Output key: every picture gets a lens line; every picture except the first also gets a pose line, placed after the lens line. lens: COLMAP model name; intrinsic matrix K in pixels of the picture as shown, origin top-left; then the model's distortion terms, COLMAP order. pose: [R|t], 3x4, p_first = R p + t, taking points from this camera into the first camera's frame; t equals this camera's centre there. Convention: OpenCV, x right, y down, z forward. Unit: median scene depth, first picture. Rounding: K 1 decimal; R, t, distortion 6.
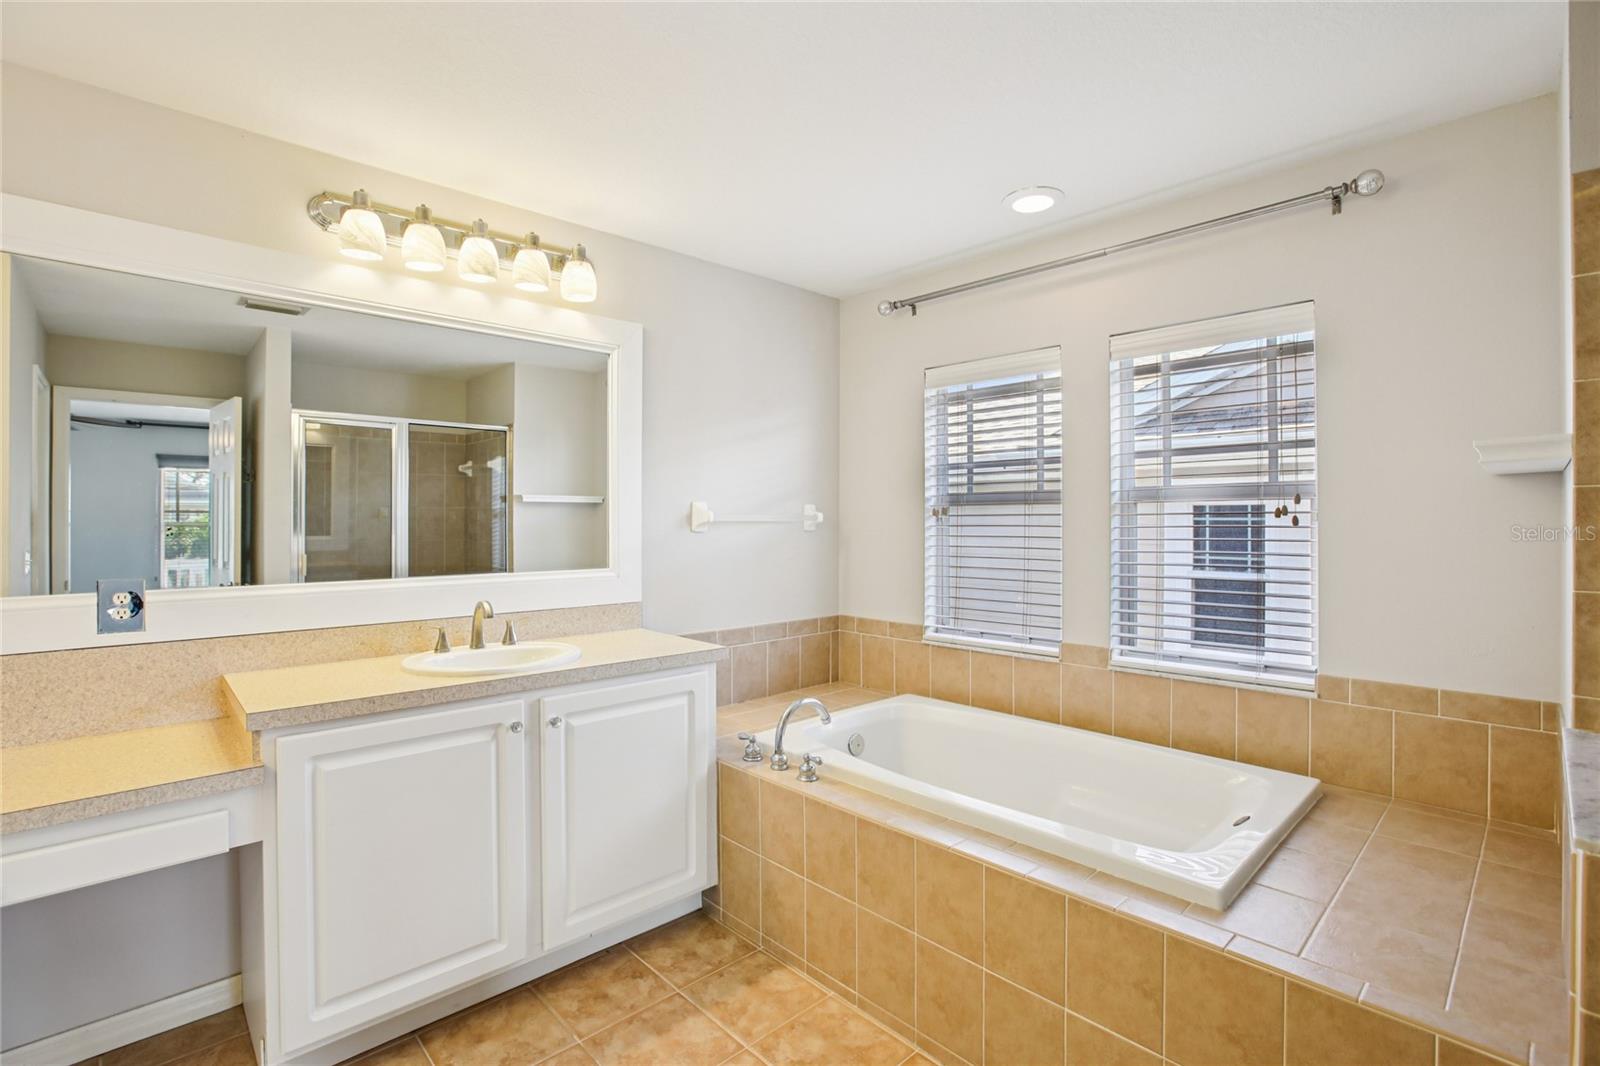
lens RADIAL K [[727.5, 0, 796.3], [0, 727.5, 517.7], [0, 0, 1]] dist [-0.050503, 0.015098]
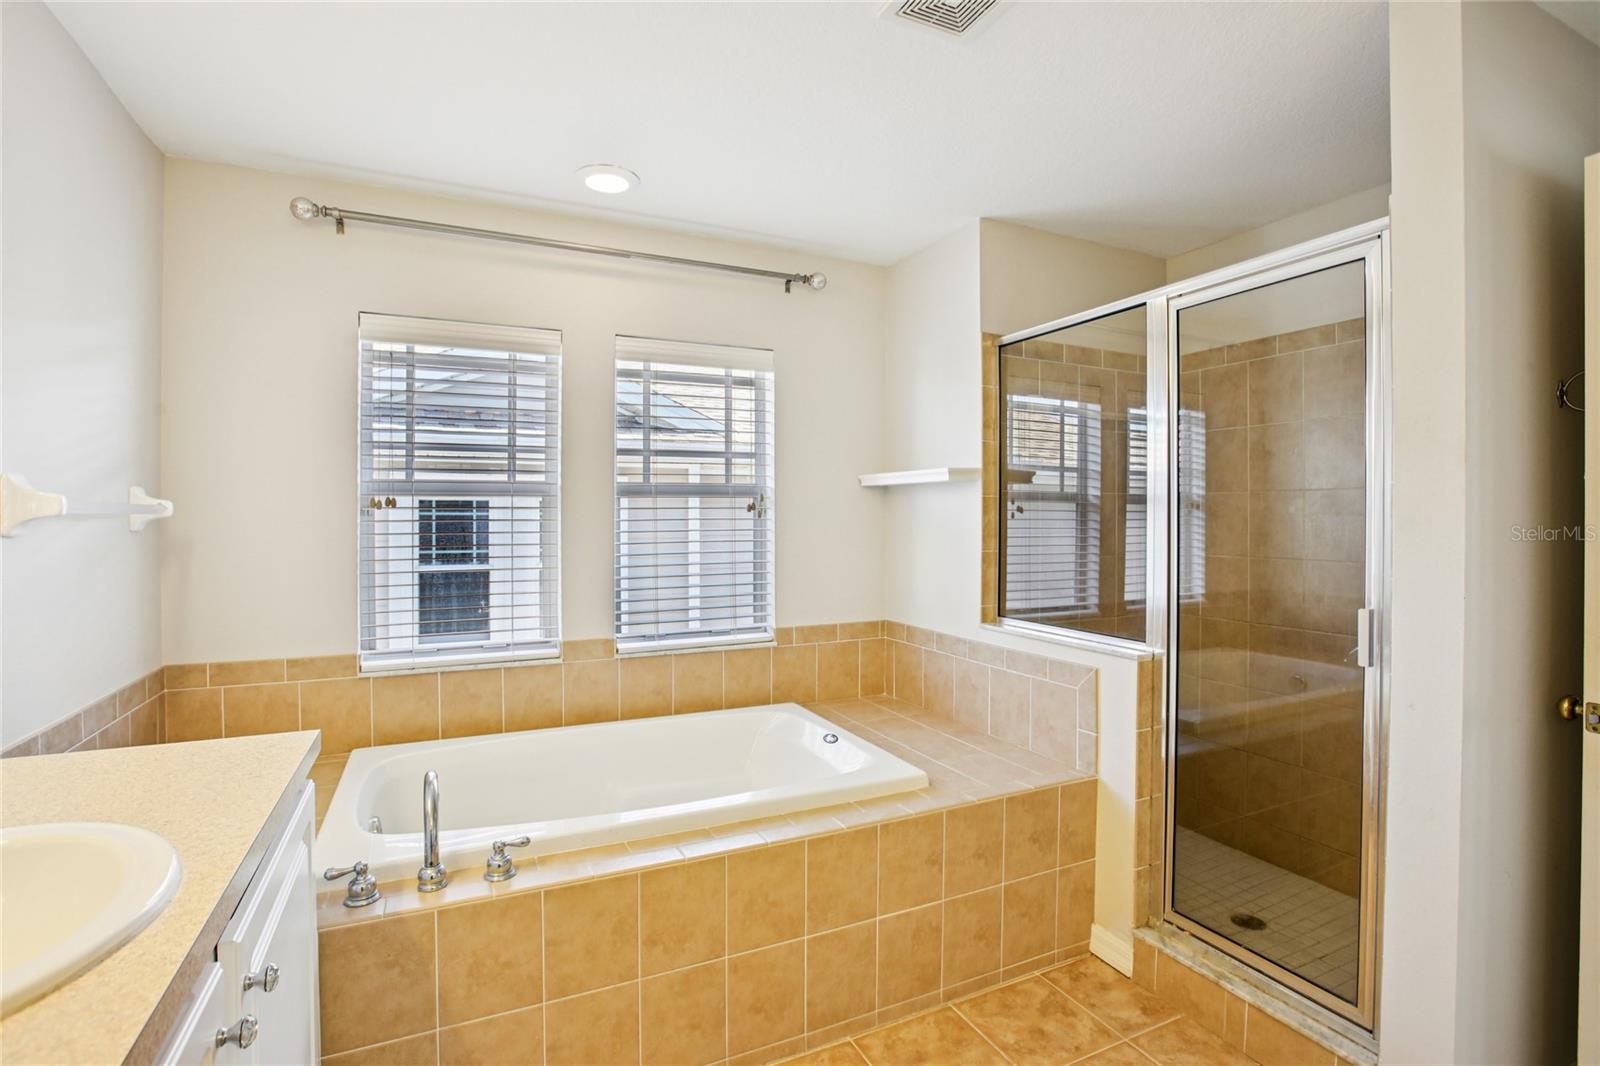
lens RADIAL K [[727.5, 0, 796.3], [0, 727.5, 517.7], [0, 0, 1]] dist [-0.050503, 0.015098]
pose [[0.332095, -0.003182, 0.943241, -0.490019], [-0.002745, 0.999987, 0.004339, 0.004233], [-0.943242, -0.004030, 0.332082, 0.439267]]
